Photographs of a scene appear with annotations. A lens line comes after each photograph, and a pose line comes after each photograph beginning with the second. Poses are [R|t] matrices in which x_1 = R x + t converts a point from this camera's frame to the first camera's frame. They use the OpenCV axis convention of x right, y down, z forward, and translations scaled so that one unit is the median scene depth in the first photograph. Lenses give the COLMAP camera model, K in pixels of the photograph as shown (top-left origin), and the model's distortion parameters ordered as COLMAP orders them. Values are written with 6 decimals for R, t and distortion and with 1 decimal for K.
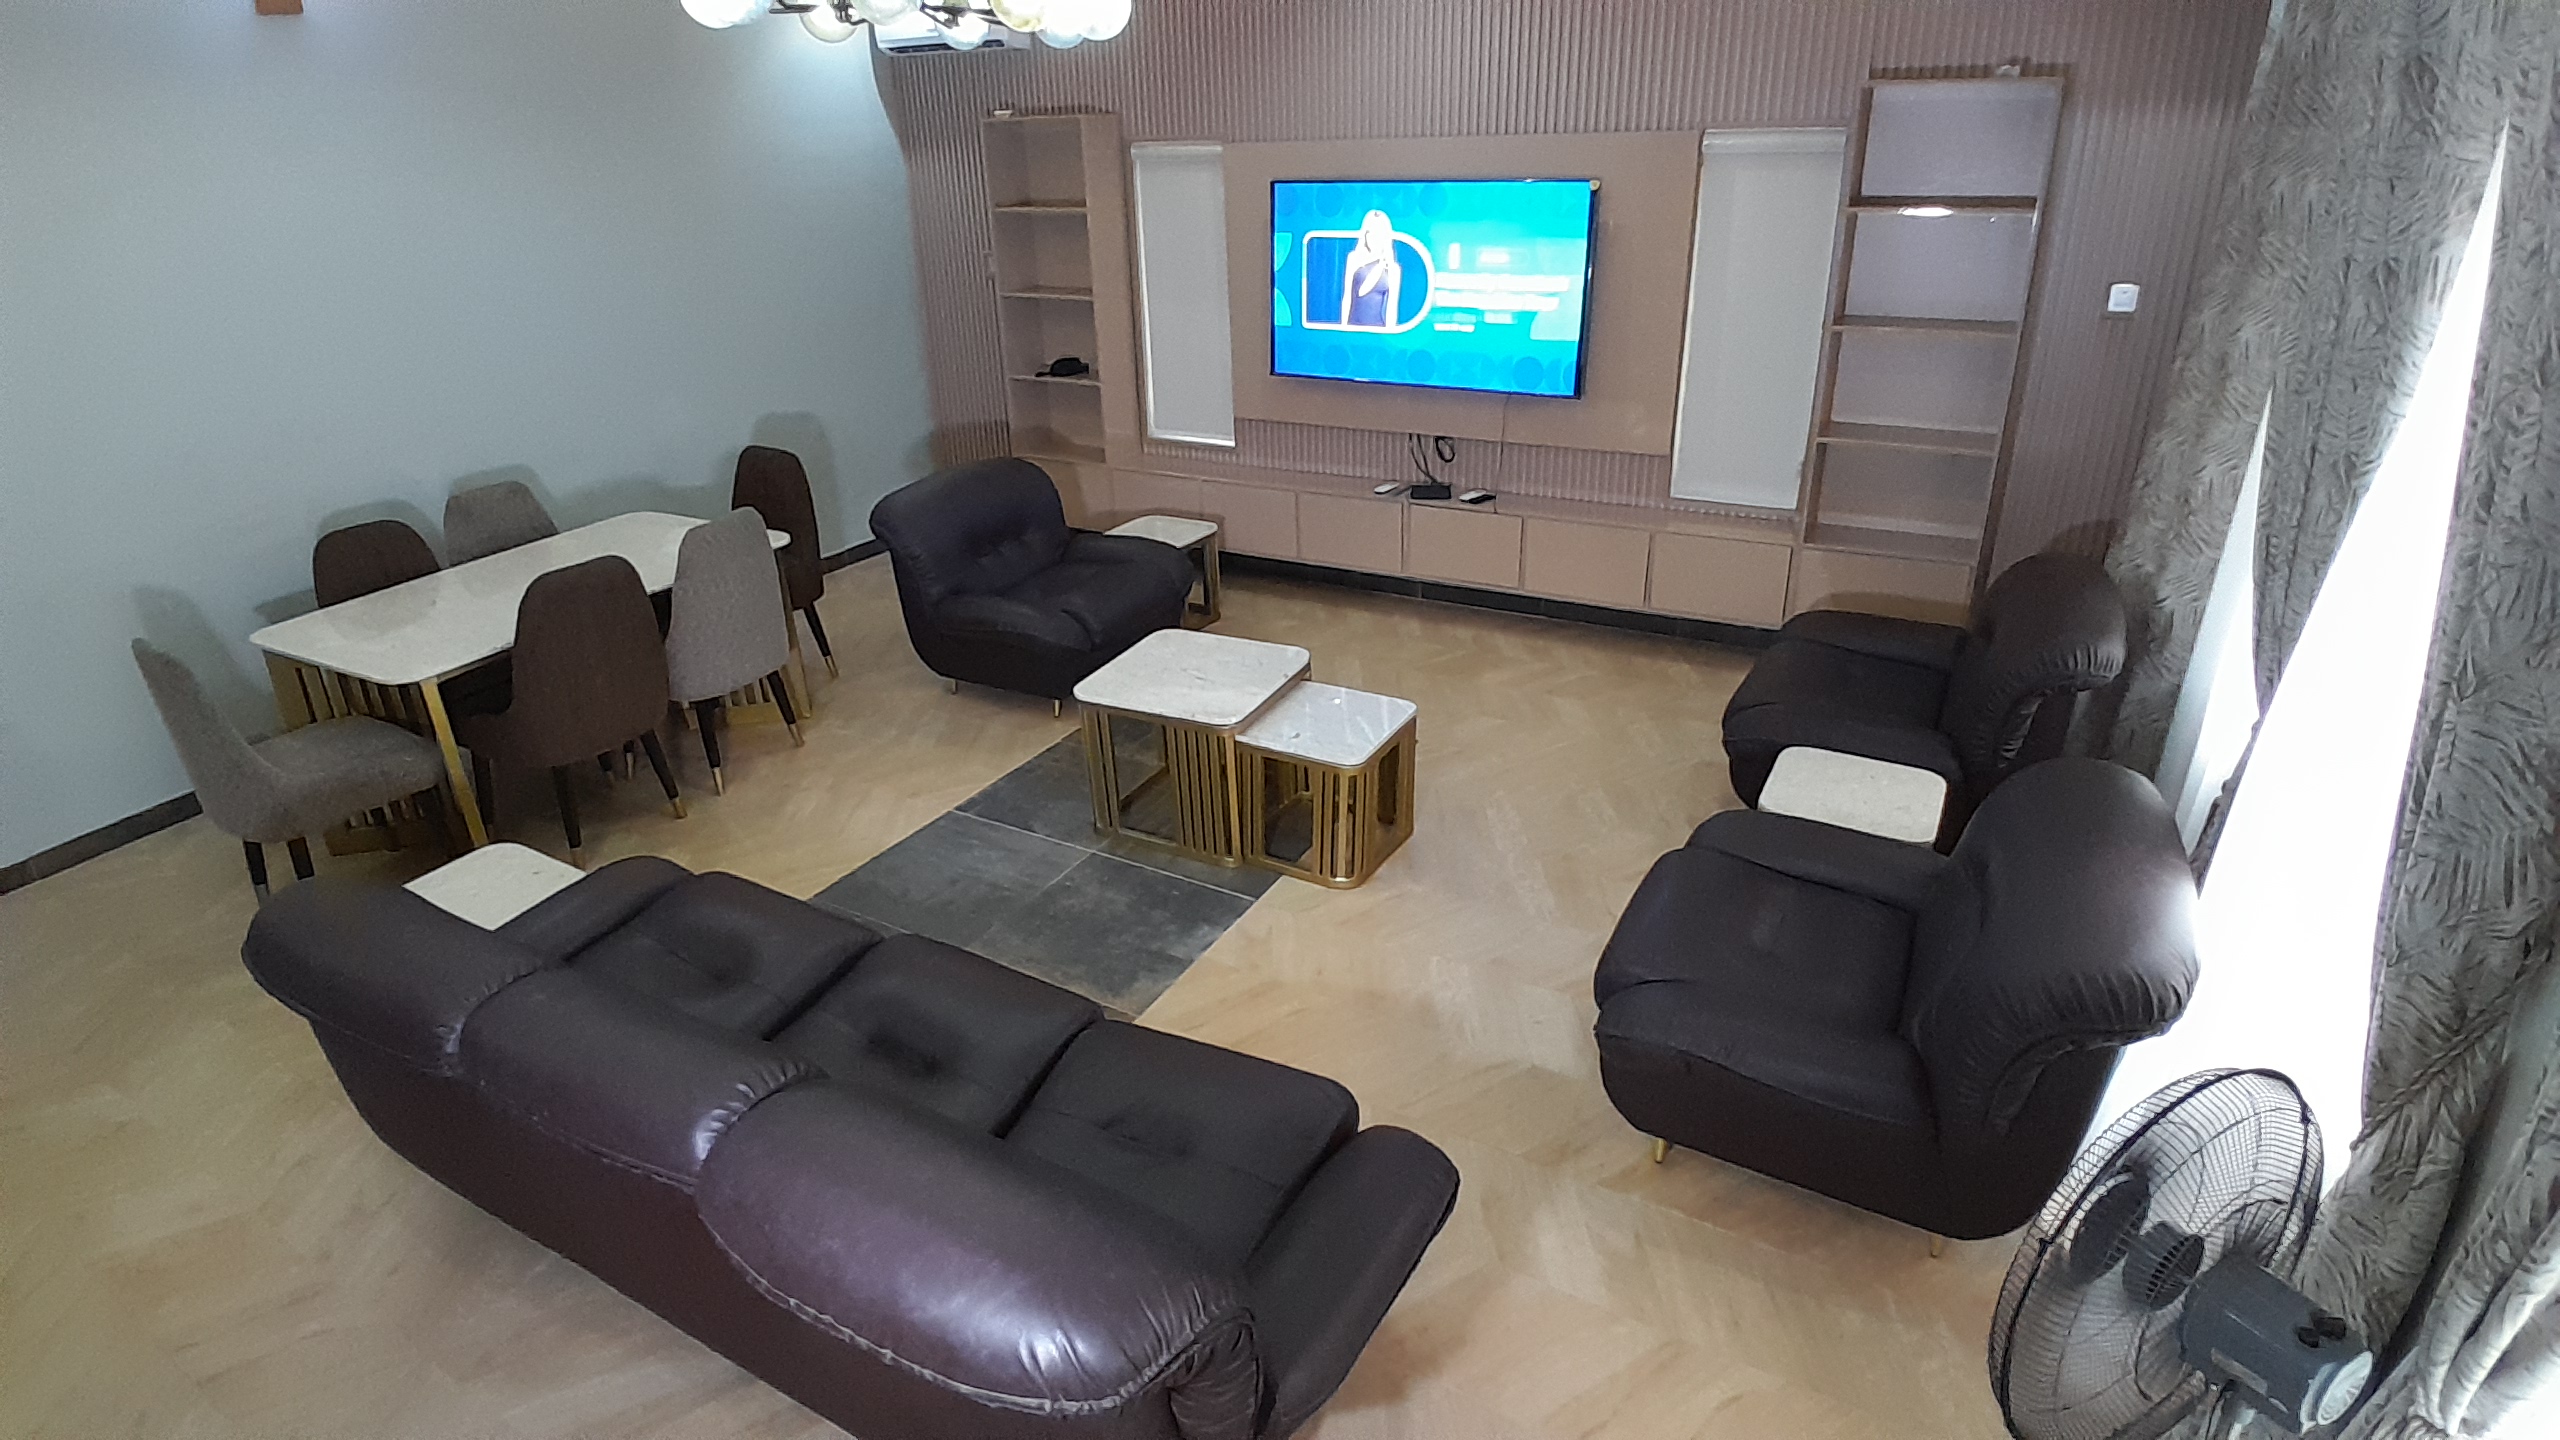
lens RADIAL K [[1289.5, 0, 1264.0], [0, 1289.5, 691.0], [0, 0, 1]] dist [0.016732, -0.056078]
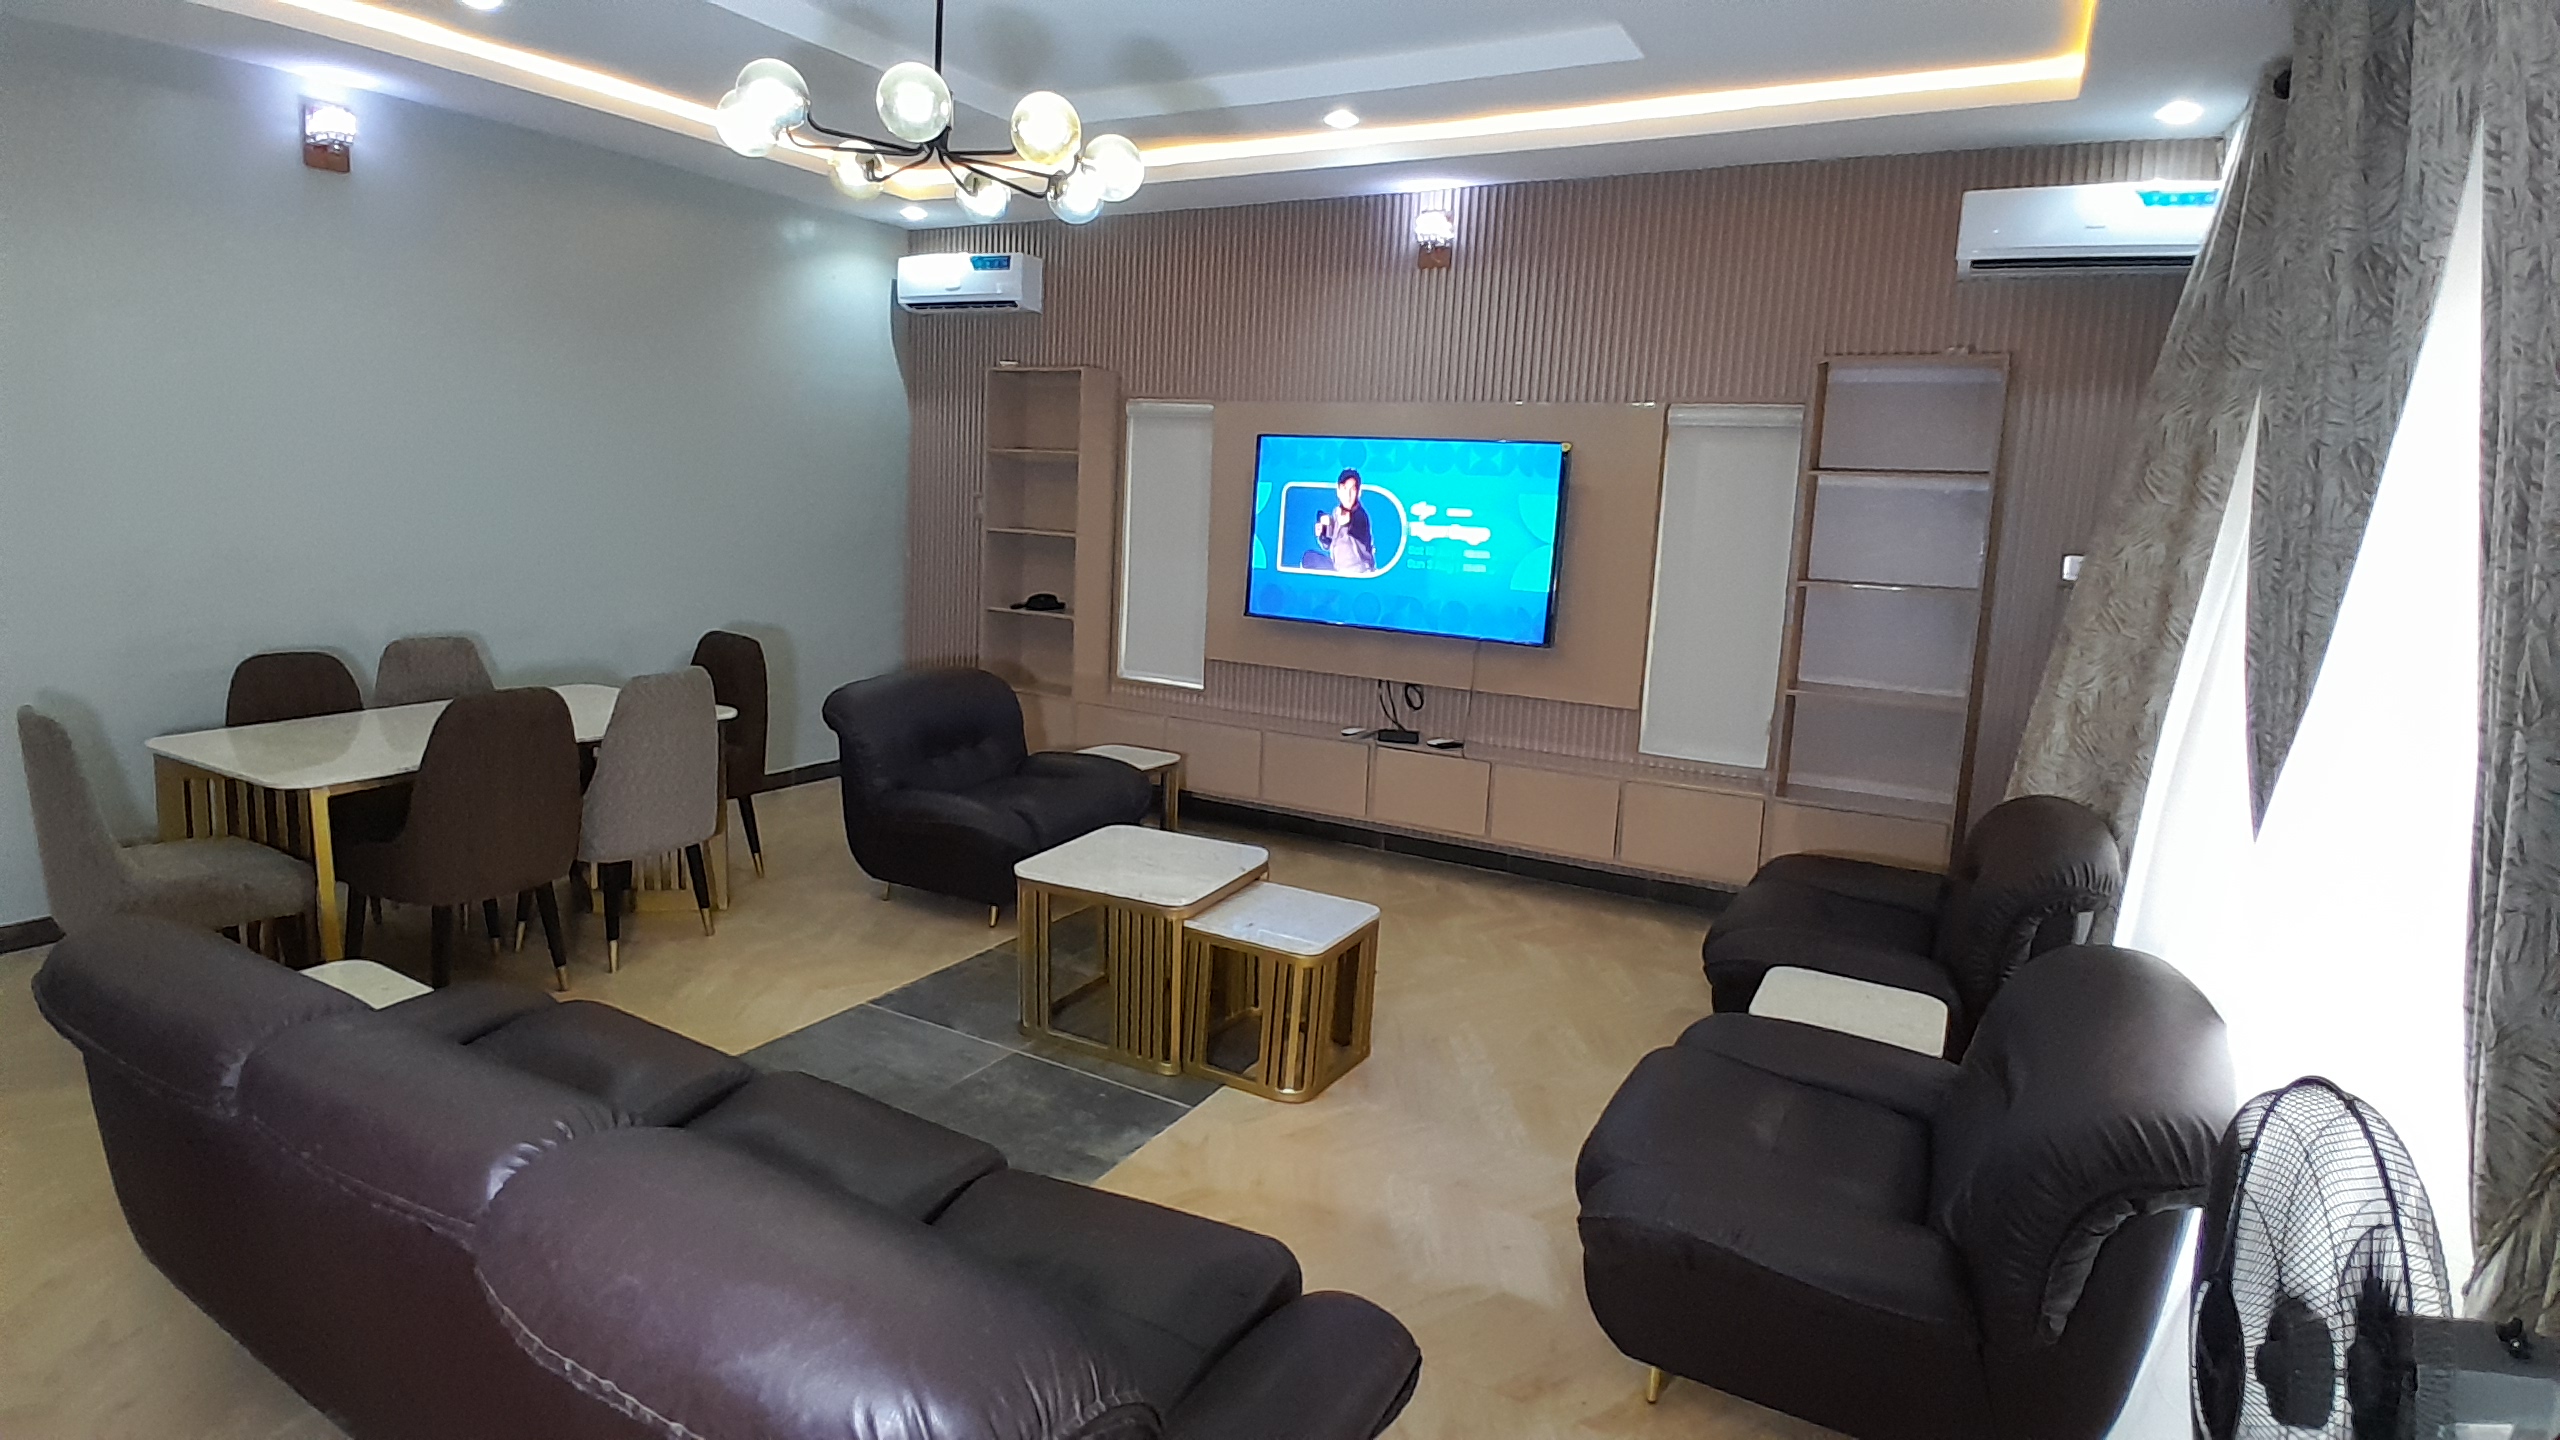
lens RADIAL K [[1289.5, 0, 1264.0], [0, 1289.5, 691.0], [0, 0, 1]] dist [0.016732, -0.056078]
pose [[0.997068, 0.072664, 0.023974, 0.000629], [-0.063978, 0.963567, -0.259703, 0.103236], [-0.041971, 0.257408, 0.965391, 0.056191]]
